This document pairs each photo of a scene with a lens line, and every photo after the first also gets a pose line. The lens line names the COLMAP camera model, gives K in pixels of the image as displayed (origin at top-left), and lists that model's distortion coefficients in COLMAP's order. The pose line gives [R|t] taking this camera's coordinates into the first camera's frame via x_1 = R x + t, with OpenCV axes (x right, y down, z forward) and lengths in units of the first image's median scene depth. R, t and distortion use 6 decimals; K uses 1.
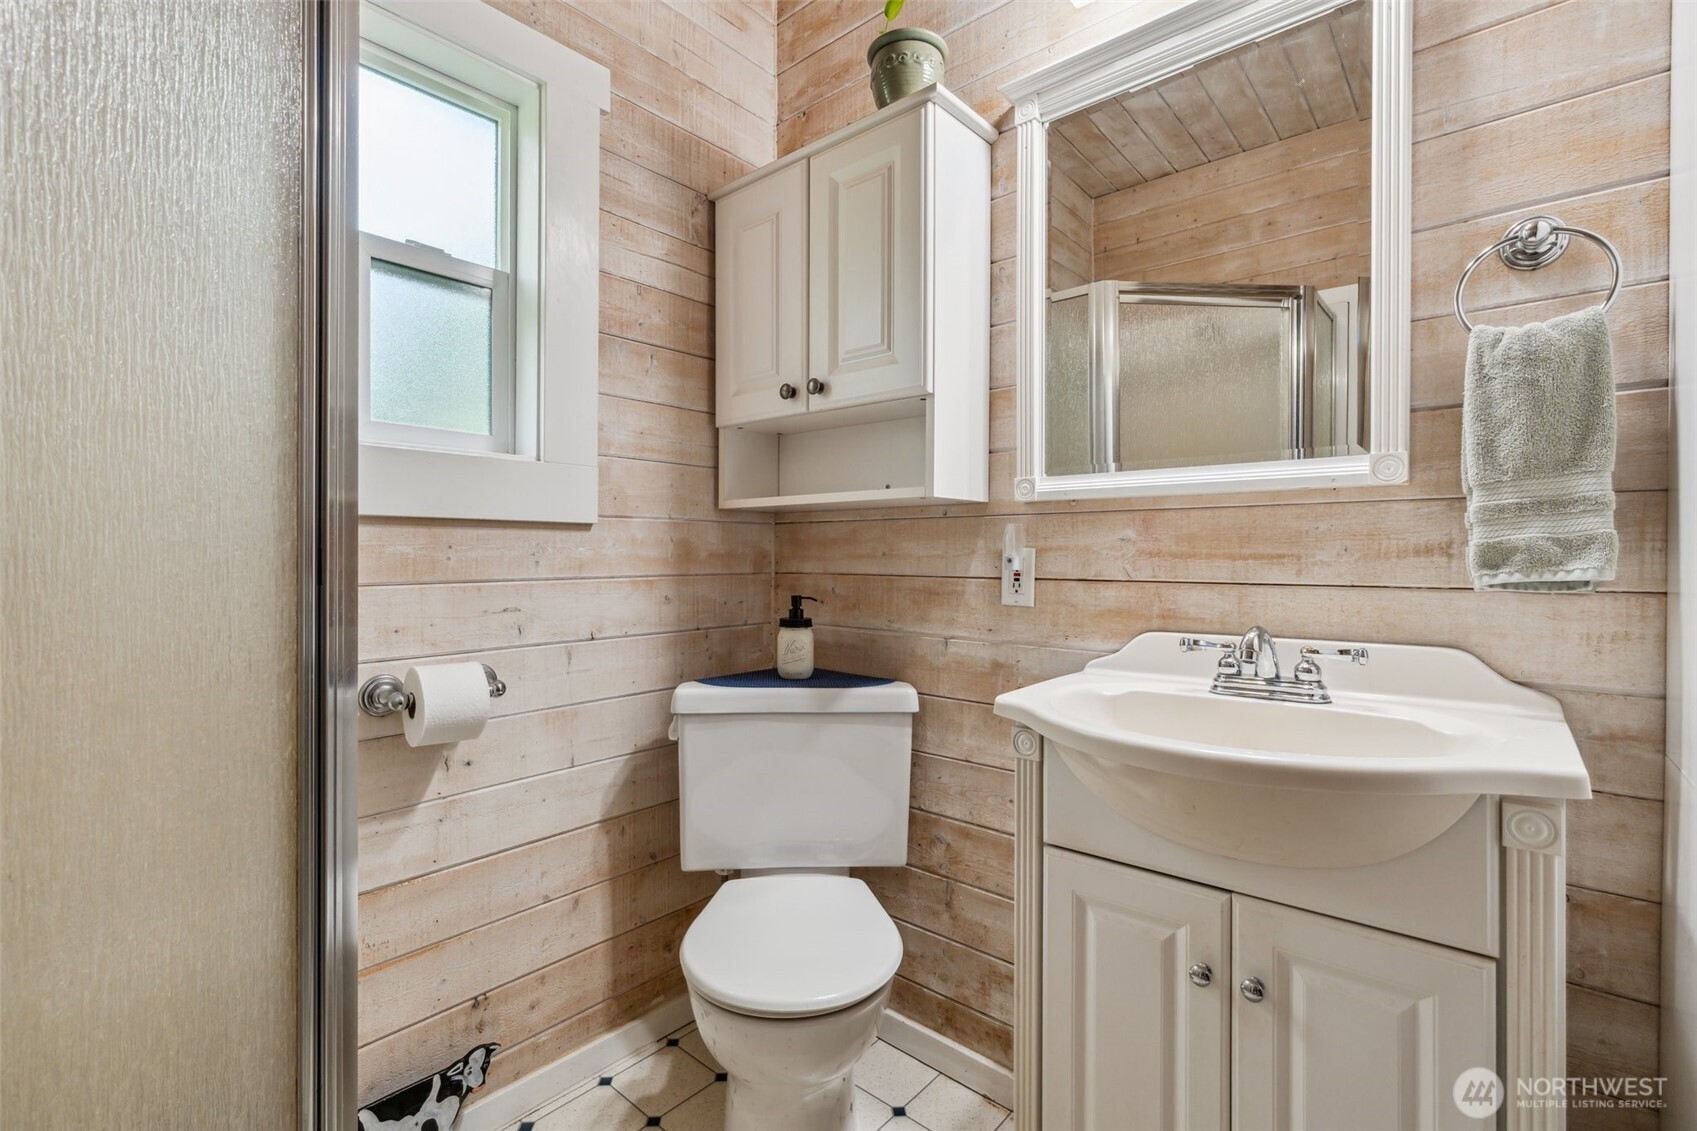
lens RADIAL K [[768.0, 0, 851.7], [0, 768.0, 554.9], [0, 0, 1]] dist [-0.003901, 0.000130]
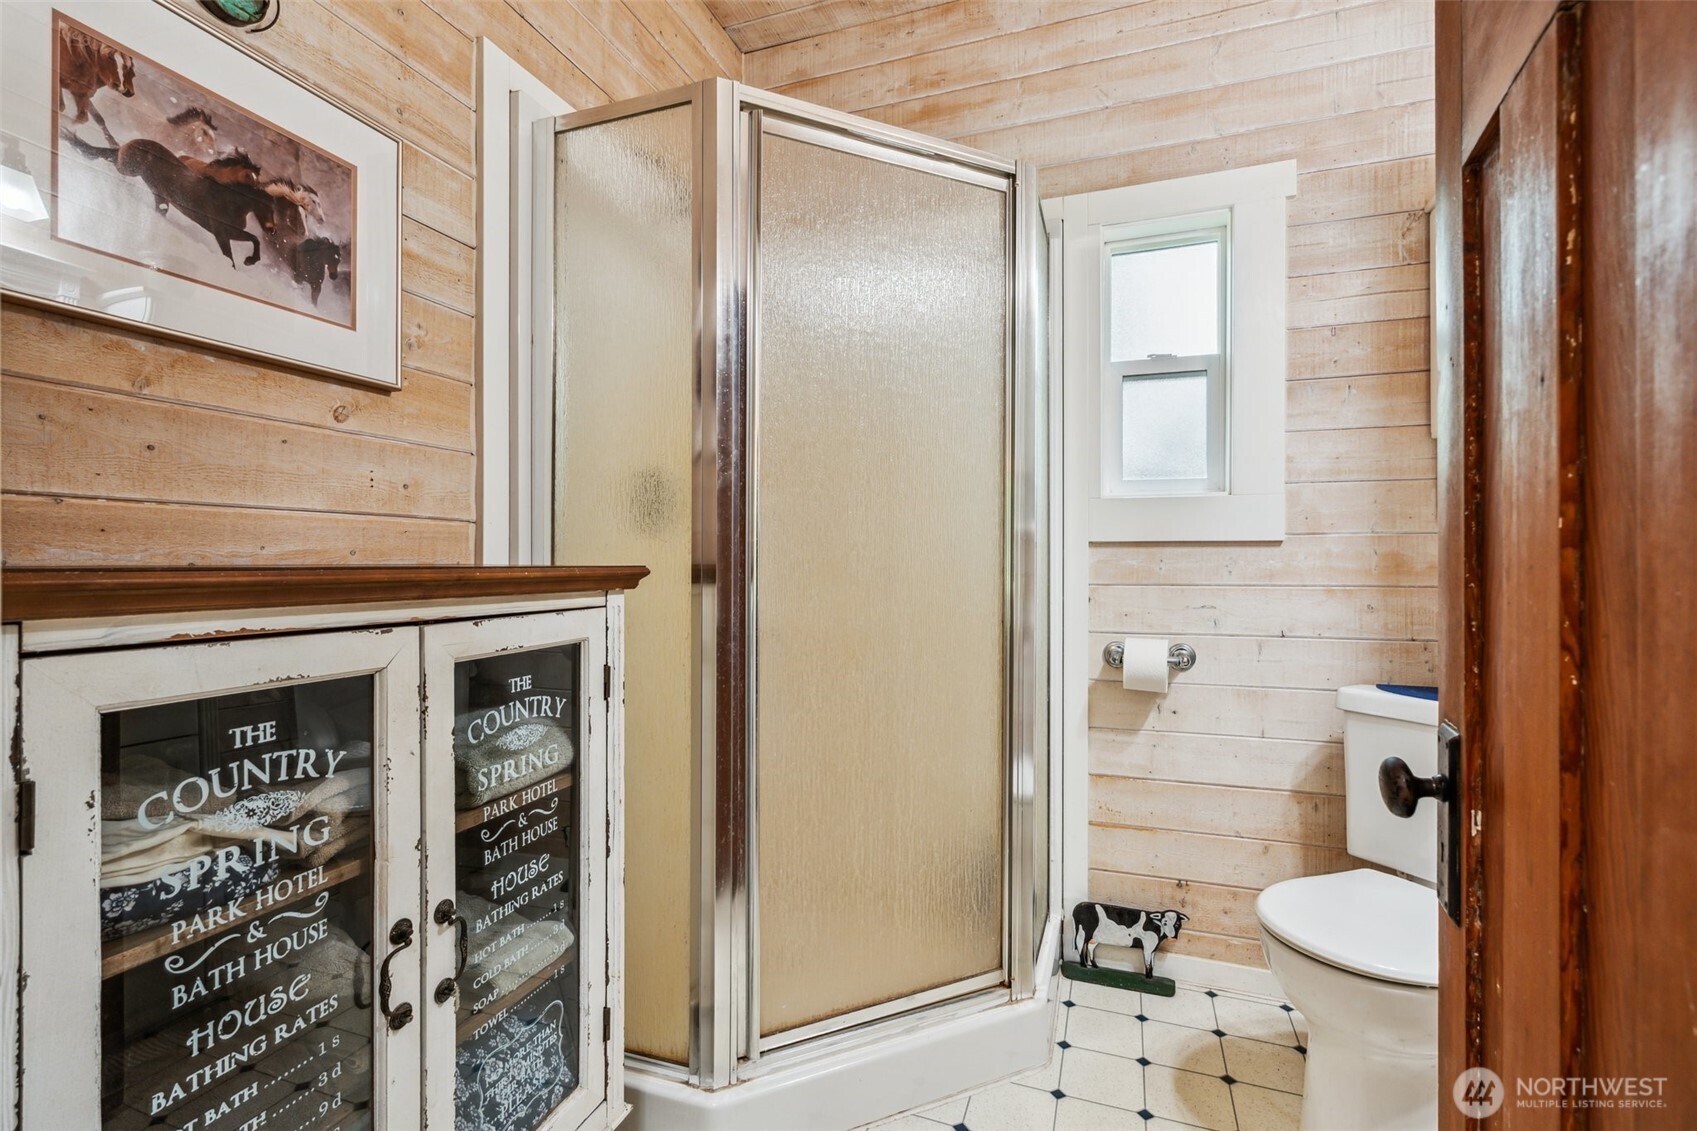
lens RADIAL K [[768.0, 0, 849.6], [0, 768.0, 565.8], [0, 0, 1]] dist [-0.003901, 0.000130]
pose [[0.344347, -0.002734, -0.938838, 0.559008], [-0.006581, 0.999964, -0.005326, 0.009808], [0.938819, 0.008013, 0.344317, -0.054105]]
